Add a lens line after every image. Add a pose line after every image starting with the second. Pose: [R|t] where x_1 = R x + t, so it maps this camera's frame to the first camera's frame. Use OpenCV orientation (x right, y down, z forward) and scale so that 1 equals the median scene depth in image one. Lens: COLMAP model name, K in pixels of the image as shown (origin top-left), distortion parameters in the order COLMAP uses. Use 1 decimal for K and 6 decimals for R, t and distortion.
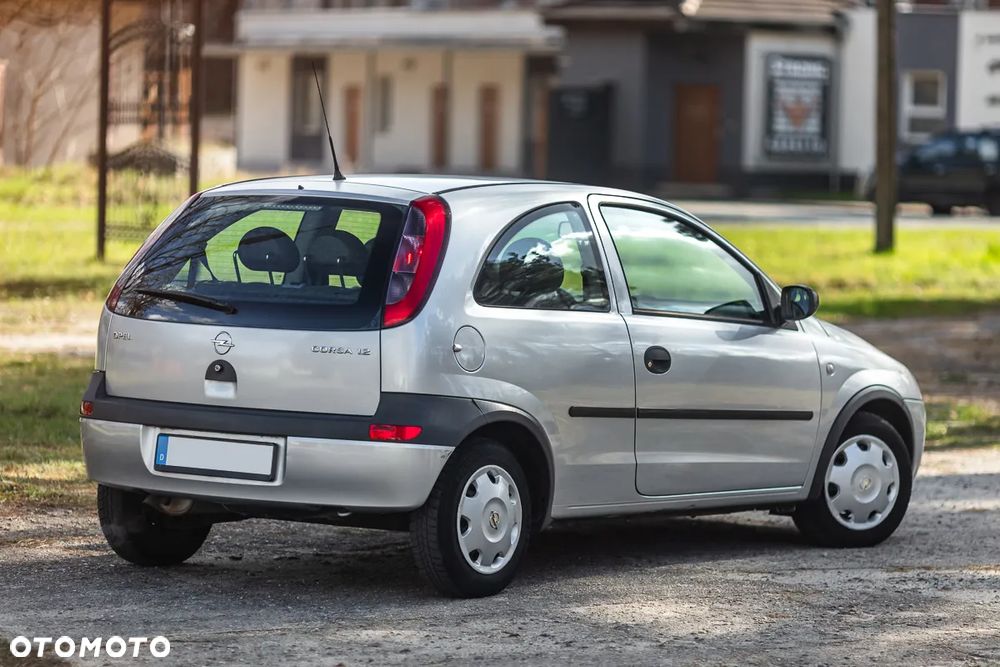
lens RADIAL K [[4432.5, 0, 500.0], [0, 4432.5, 333.5], [0, 0, 1]] dist [-0.083666, -0.244022]
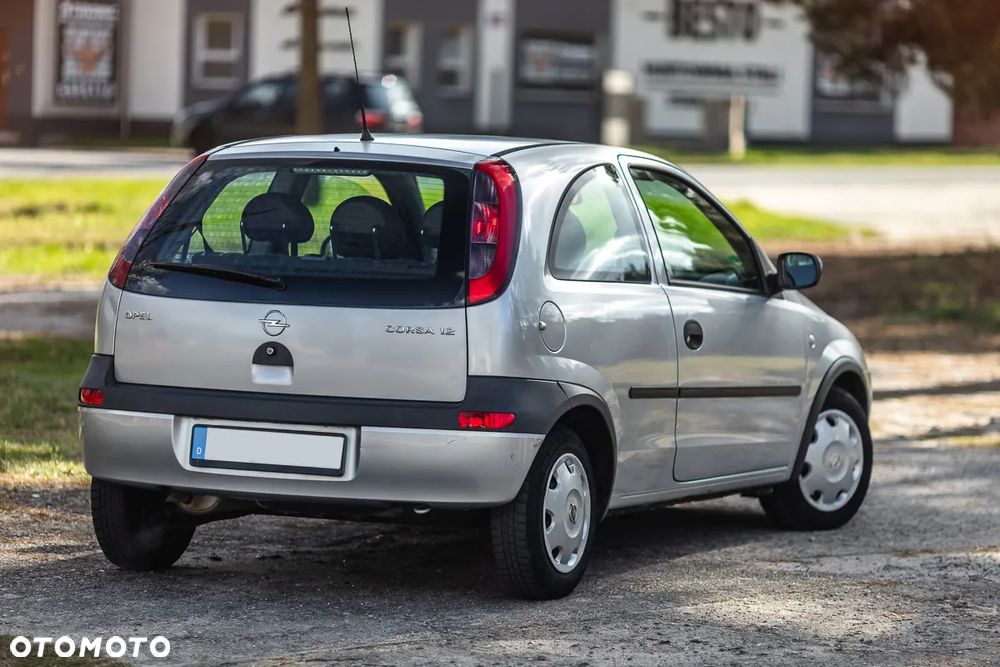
lens RADIAL K [[4432.5, 0, 500.0], [0, 4432.5, 333.5], [0, 0, 1]] dist [-0.083666, -0.244022]
pose [[0.977832, -0.011703, 0.209066, -0.204055], [0.008920, 0.999859, 0.014250, -0.008061], [-0.209203, -0.012069, 0.977798, 0.110164]]
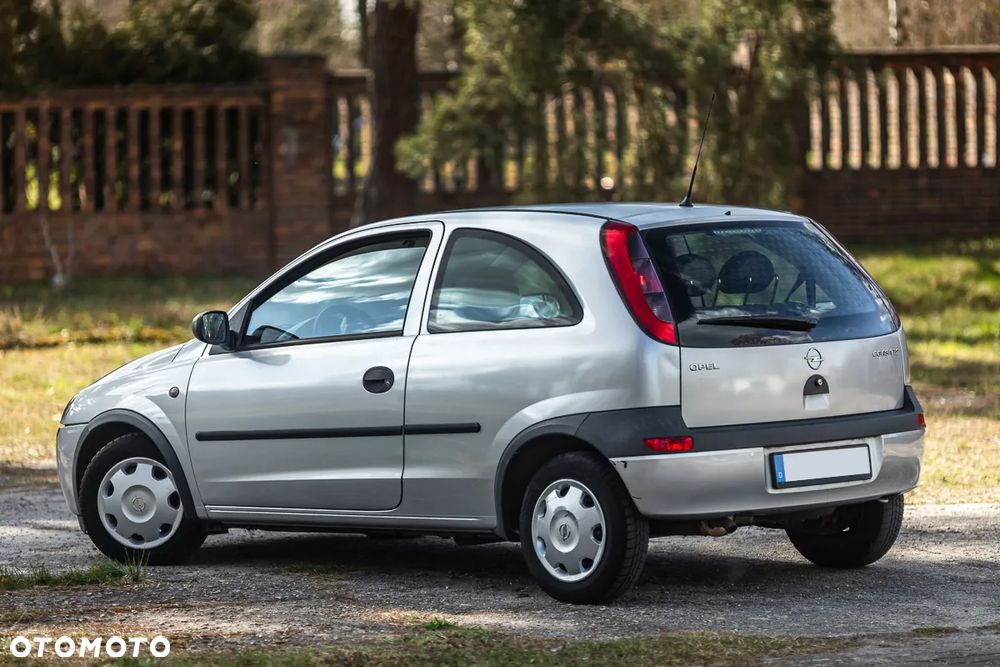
lens RADIAL K [[4265.5, 0, 500.0], [0, 4265.5, 333.5], [0, 0, 1]] dist [-0.088278, -2.181008]
pose [[0.163916, -0.072023, 0.983842, -1.070655], [0.079478, 0.995053, 0.059602, -0.070131], [-0.983267, 0.068424, 0.168829, 0.893289]]
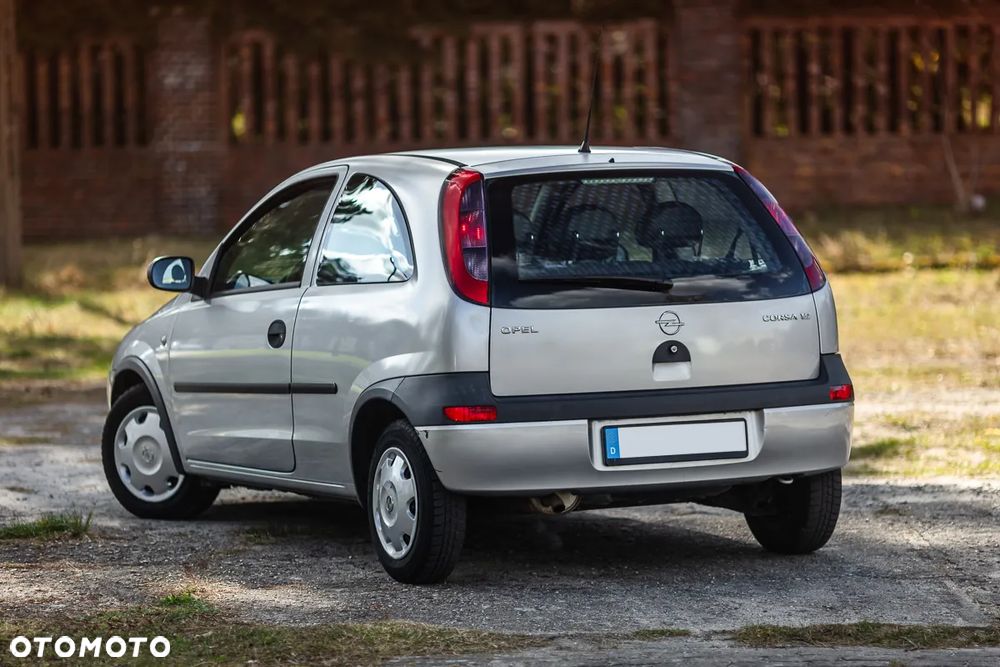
lens RADIAL K [[4265.5, 0, 500.0], [0, 4265.5, 333.5], [0, 0, 1]] dist [-0.088278, -2.181008]
pose [[0.486005, -0.085565, 0.869757, -0.877429], [0.078398, 0.995452, 0.054123, -0.048110], [-0.870432, 0.041883, 0.490503, 0.573479]]
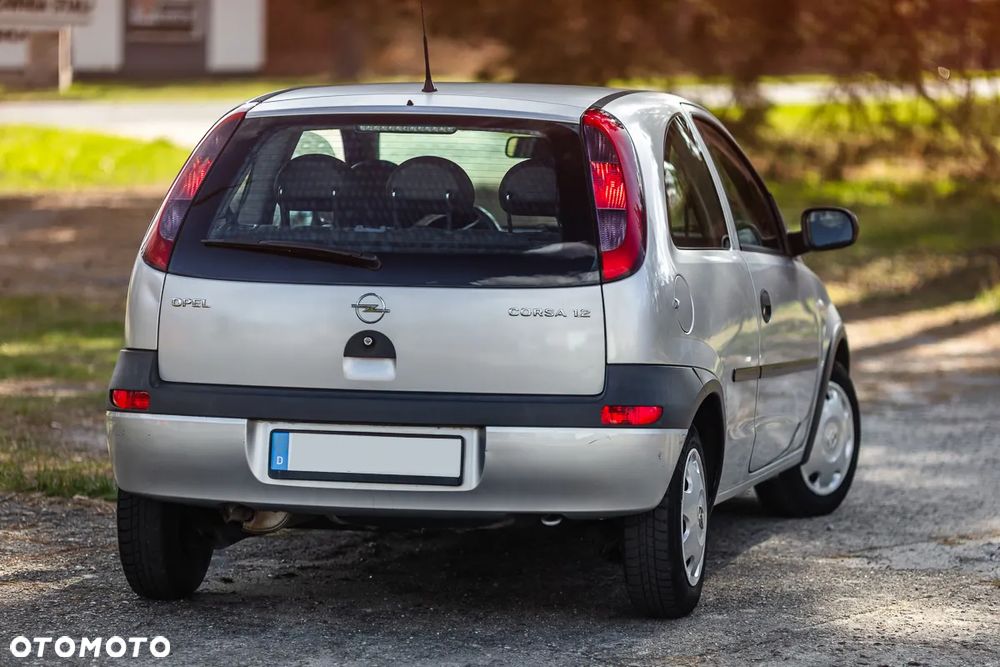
lens RADIAL K [[4432.5, 0, 500.0], [0, 4432.5, 333.5], [0, 0, 1]] dist [-0.083666, -0.244022]
pose [[0.918059, -0.042401, 0.394170, -0.341793], [0.031293, 0.998912, 0.034569, -0.019165], [-0.395207, -0.019402, 0.918387, 0.283561]]
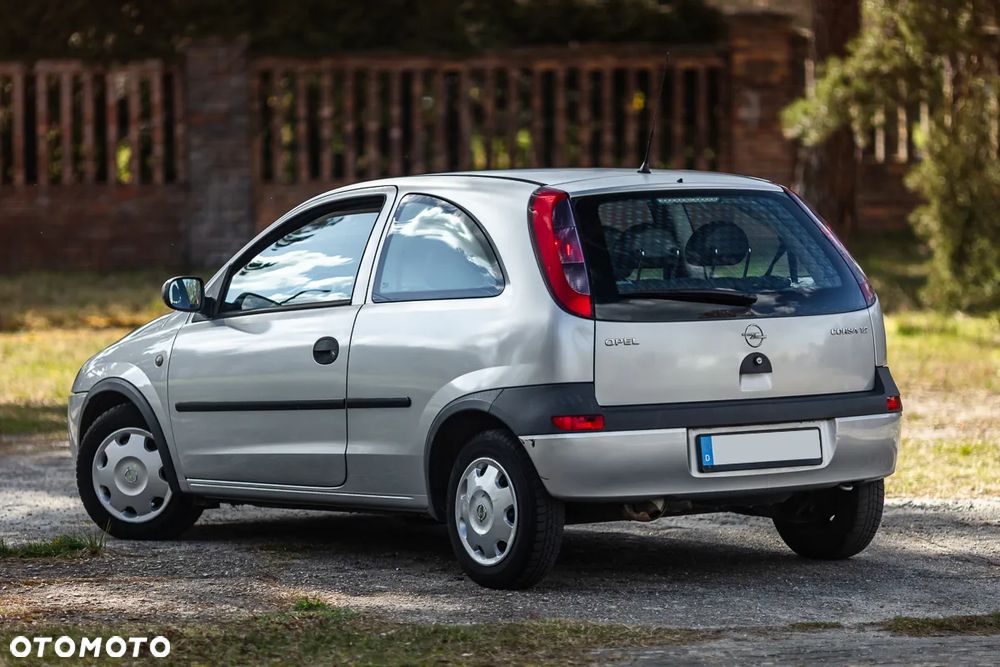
lens RADIAL K [[4561.6, 0, 500.0], [0, 4561.6, 333.5], [0, 0, 1]] dist [-0.120856, 2.472312]
pose [[0.325317, -0.072625, 0.942812, -1.044987], [0.072502, 0.996027, 0.051708, -0.055380], [-0.942822, 0.051534, 0.329290, 0.708214]]
